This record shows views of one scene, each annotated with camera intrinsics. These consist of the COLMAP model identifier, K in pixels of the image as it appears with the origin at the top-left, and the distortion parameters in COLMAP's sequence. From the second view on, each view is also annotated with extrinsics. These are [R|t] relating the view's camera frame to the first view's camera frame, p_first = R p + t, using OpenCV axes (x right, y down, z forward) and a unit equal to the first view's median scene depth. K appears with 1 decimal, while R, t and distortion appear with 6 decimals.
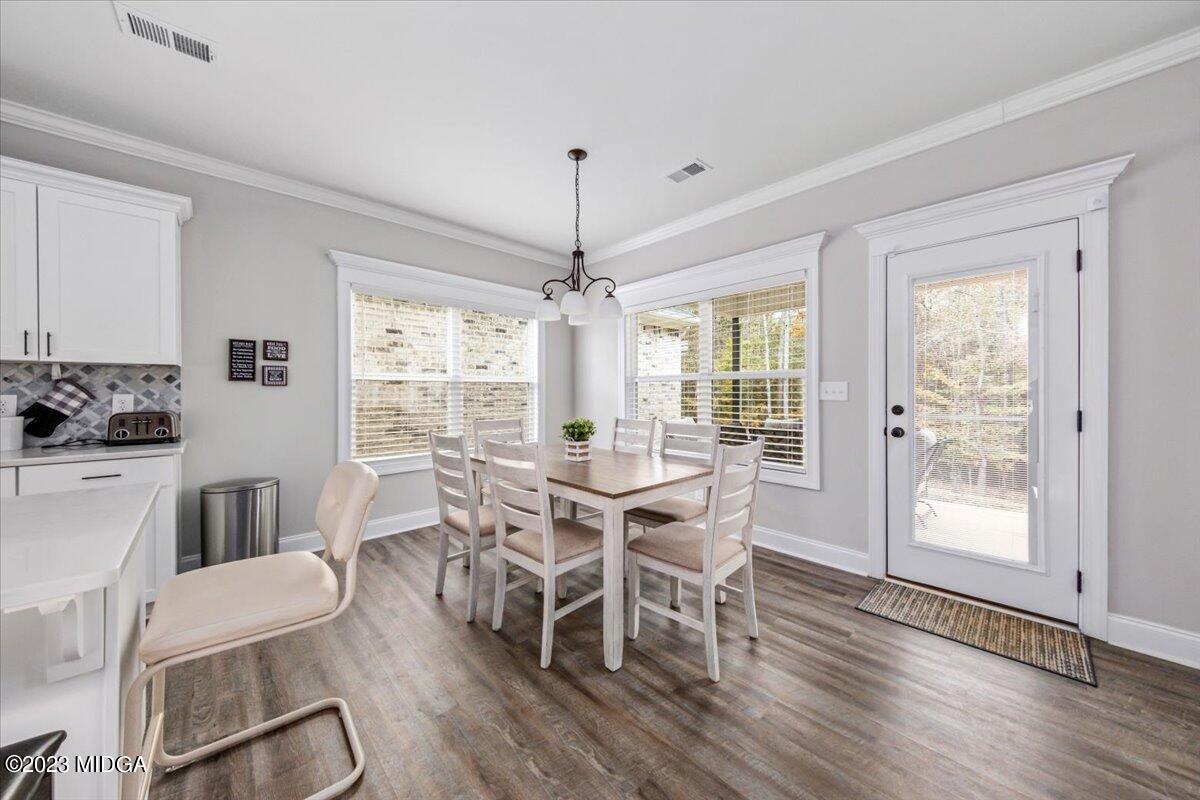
lens RADIAL K [[416.2, 0, 600.8], [0, 416.2, 391.3], [0, 0, 1]] dist [0.002049, -0.001219]
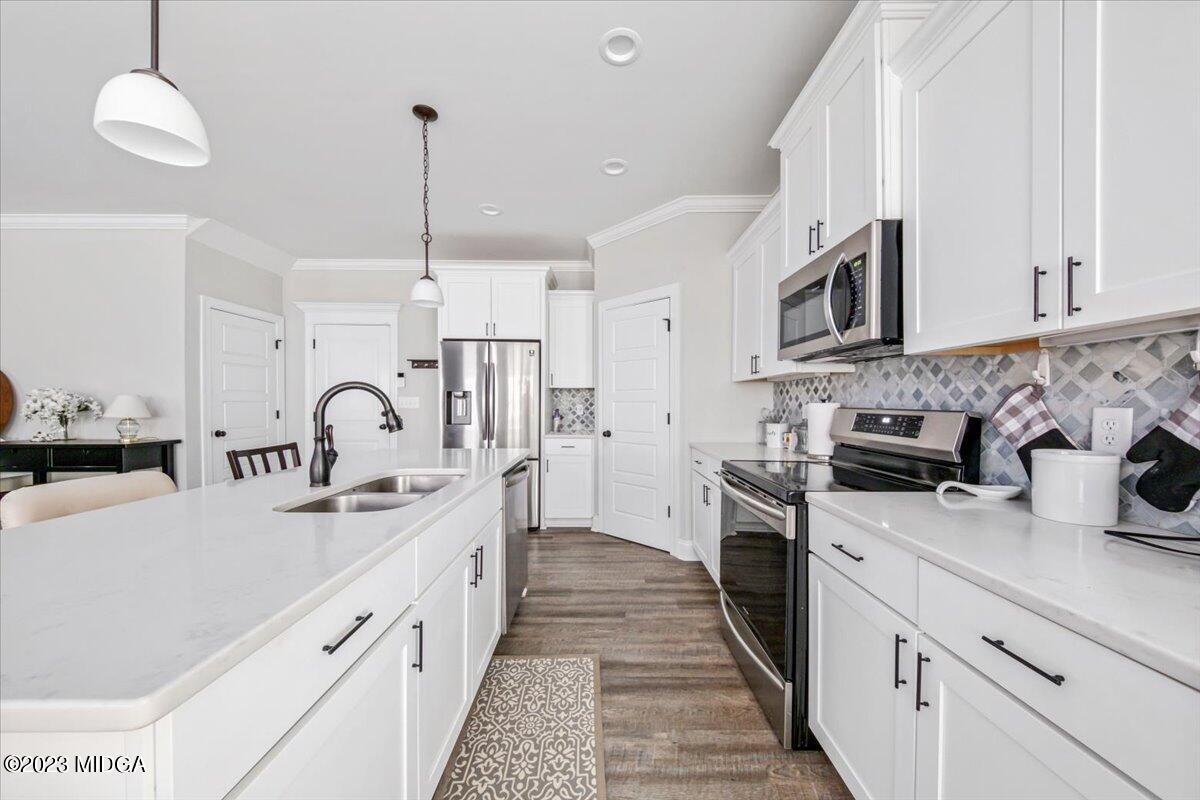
lens RADIAL K [[416.2, 0, 603.0], [0, 416.2, 408.3], [0, 0, 1]] dist [0.002049, -0.001219]
pose [[-0.689166, 0.010959, -0.724520, -0.563235], [0.001785, 0.999908, 0.013427, 0.001179], [0.724601, 0.007960, -0.689123, 0.751920]]
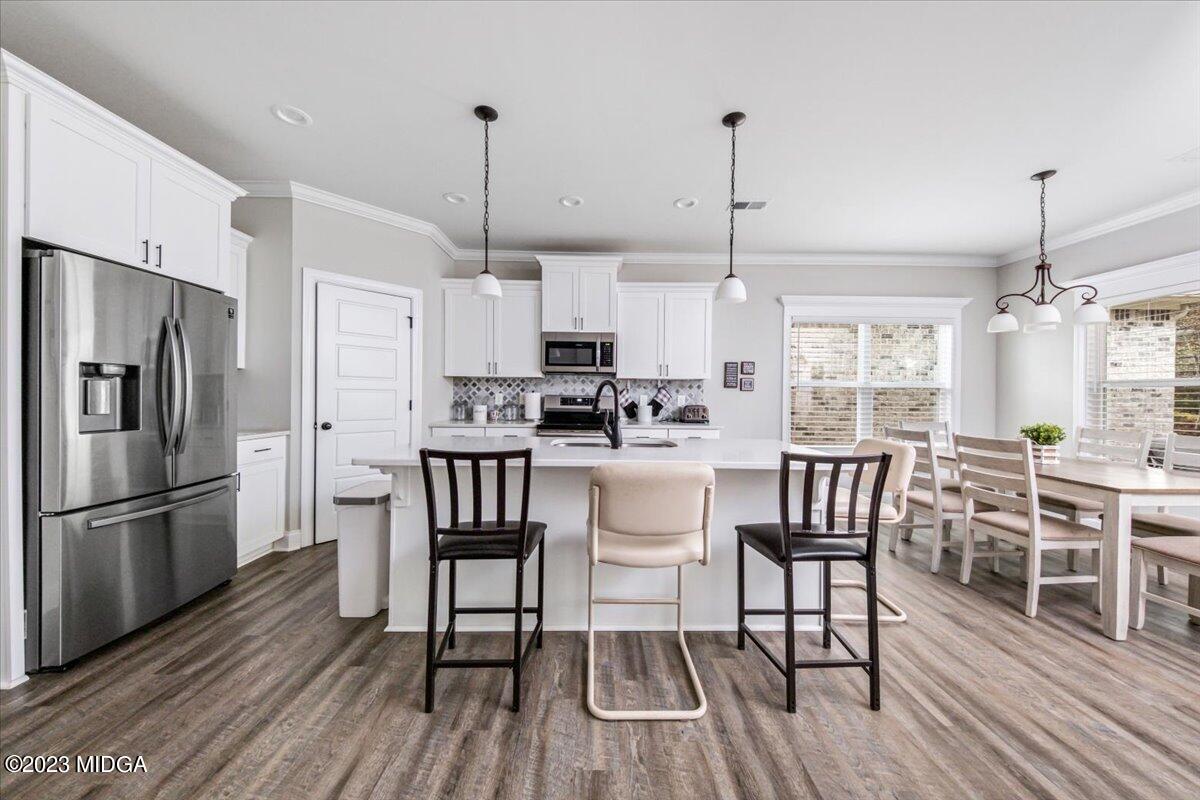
lens RADIAL K [[416.2, 0, 596.4], [0, 416.2, 395.9], [0, 0, 1]] dist [0.002049, -0.001219]
pose [[0.738801, 0.013819, -0.673782, -0.183301], [-0.011042, 0.999904, 0.008401, -0.001858], [0.673833, 0.001233, 0.738883, -0.562032]]
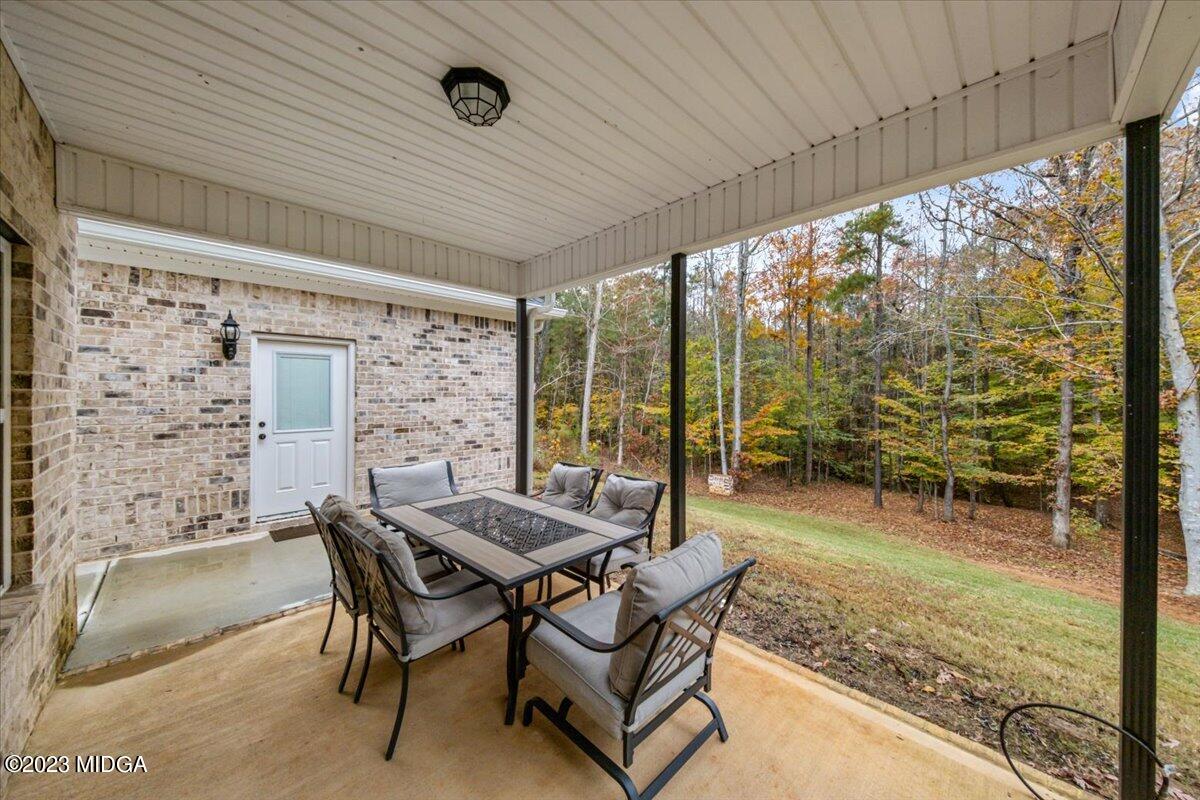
lens RADIAL K [[416.2, 0, 600.0], [0, 416.2, 398.0], [0, 0, 1]] dist [0.002049, -0.001219]
pose [[0.999689, -0.001321, 0.024922, 1.093413], [0.001295, 0.999999, 0.001065, -0.061608], [-0.024924, -0.001032, 0.999689, 0.942013]]
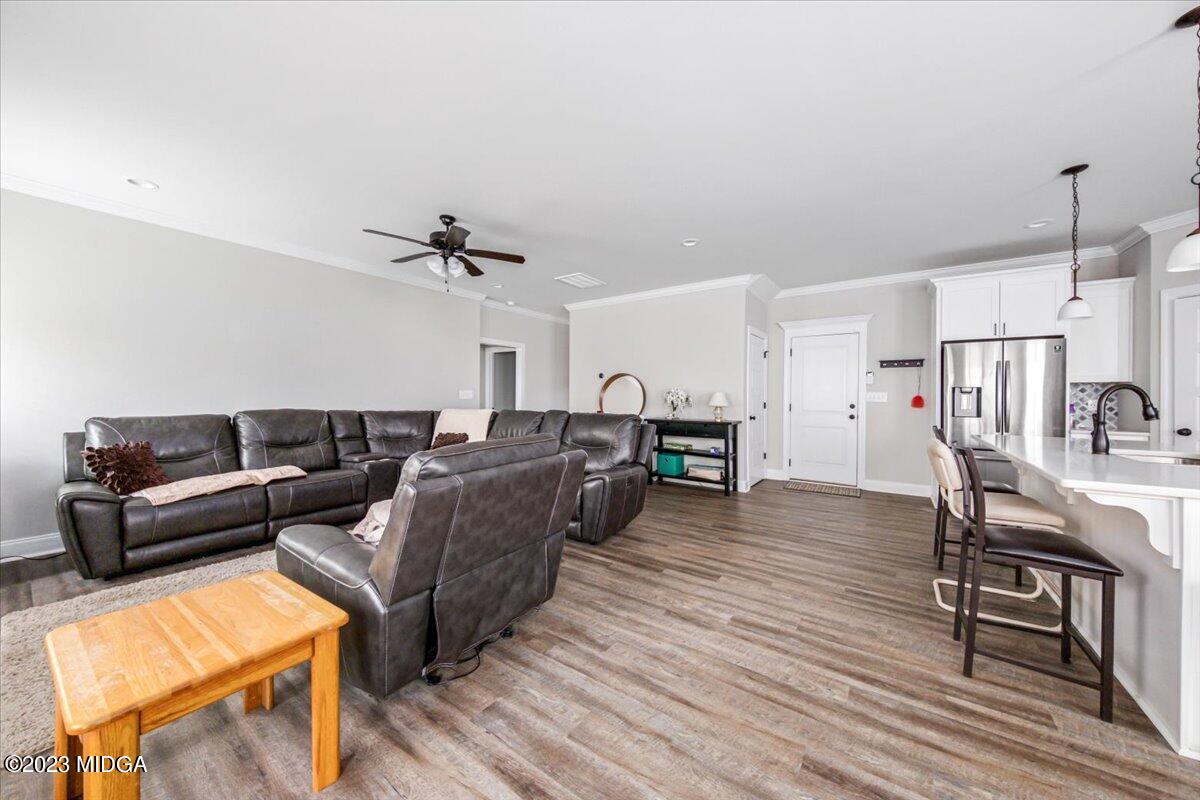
lens RADIAL K [[416.2, 0, 603.3], [0, 416.2, 396.7], [0, 0, 1]] dist [0.002049, -0.001219]
pose [[-0.978847, 0.000448, -0.204593, 0.437067], [0.000024, 0.999998, 0.002078, -0.005473], [0.204593, 0.002029, -0.978845, 0.708003]]
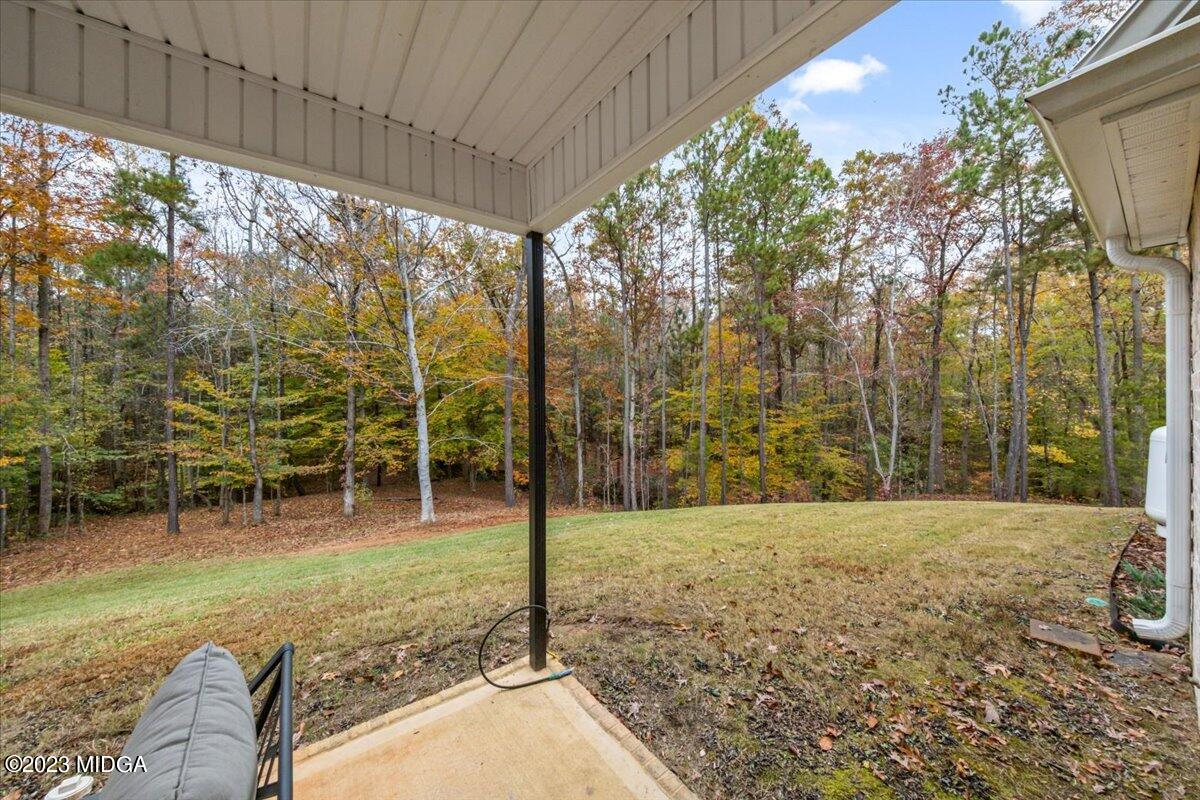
lens RADIAL K [[416.2, 0, 599.5], [0, 416.2, 396.6], [0, 0, 1]] dist [0.002049, -0.001219]
pose [[0.135054, -0.010473, 0.990783, 0.990644], [0.018049, 0.999804, 0.008108, -0.068503], [-0.990674, 0.016787, 0.135217, 1.128505]]
